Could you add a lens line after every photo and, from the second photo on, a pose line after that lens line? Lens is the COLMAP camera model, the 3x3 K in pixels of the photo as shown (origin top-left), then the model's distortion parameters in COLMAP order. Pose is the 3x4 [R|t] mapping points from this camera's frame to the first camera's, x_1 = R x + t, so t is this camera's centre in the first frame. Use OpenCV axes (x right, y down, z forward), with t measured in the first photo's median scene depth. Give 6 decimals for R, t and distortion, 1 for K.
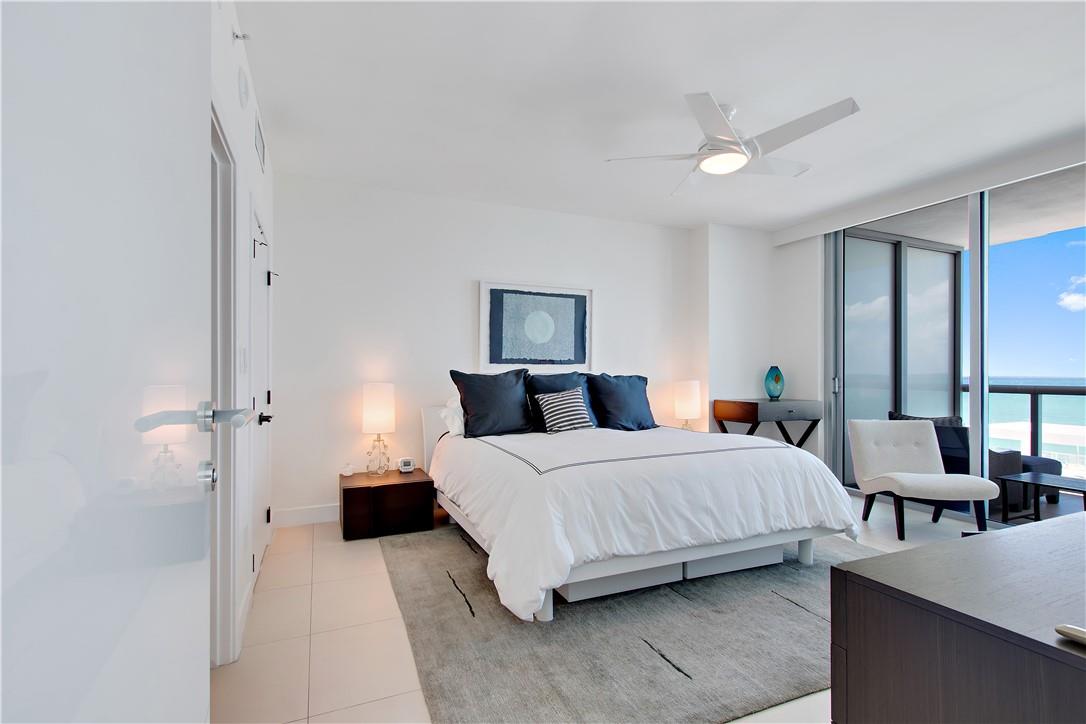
lens RADIAL K [[510.0, 0, 523.5], [0, 510.0, 384.6], [0, 0, 1]] dist [0.002714, 0.000249]
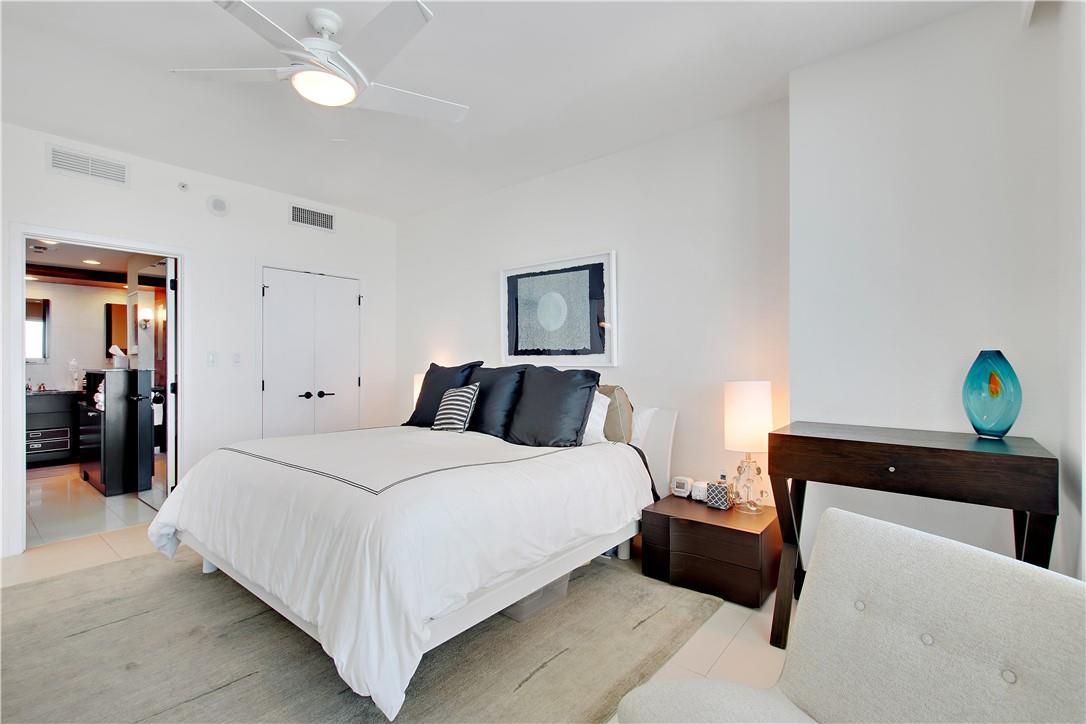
lens RADIAL K [[515.4, 0, 547.0], [0, 515.4, 359.6], [0, 0, 1]] dist [-0.000987, -0.000809]
pose [[0.441820, -0.003884, -0.897095, 0.811895], [-0.016981, 0.999775, -0.012691, -0.022693], [0.896943, 0.020841, 0.441655, 0.636422]]
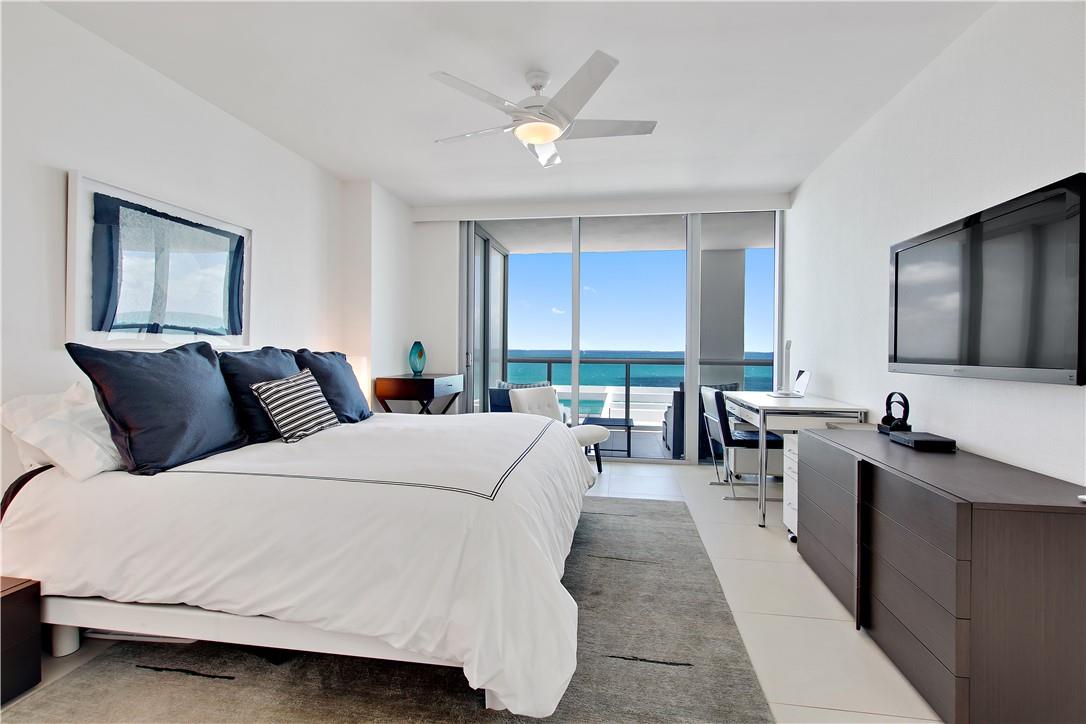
lens RADIAL K [[515.4, 0, 547.0], [0, 515.4, 359.6], [0, 0, 1]] dist [-0.000987, -0.000809]
pose [[0.524144, -0.017427, 0.851451, -0.275703], [0.015158, 0.999823, 0.011133, -0.009679], [-0.851495, 0.007071, 0.524316, 0.303596]]
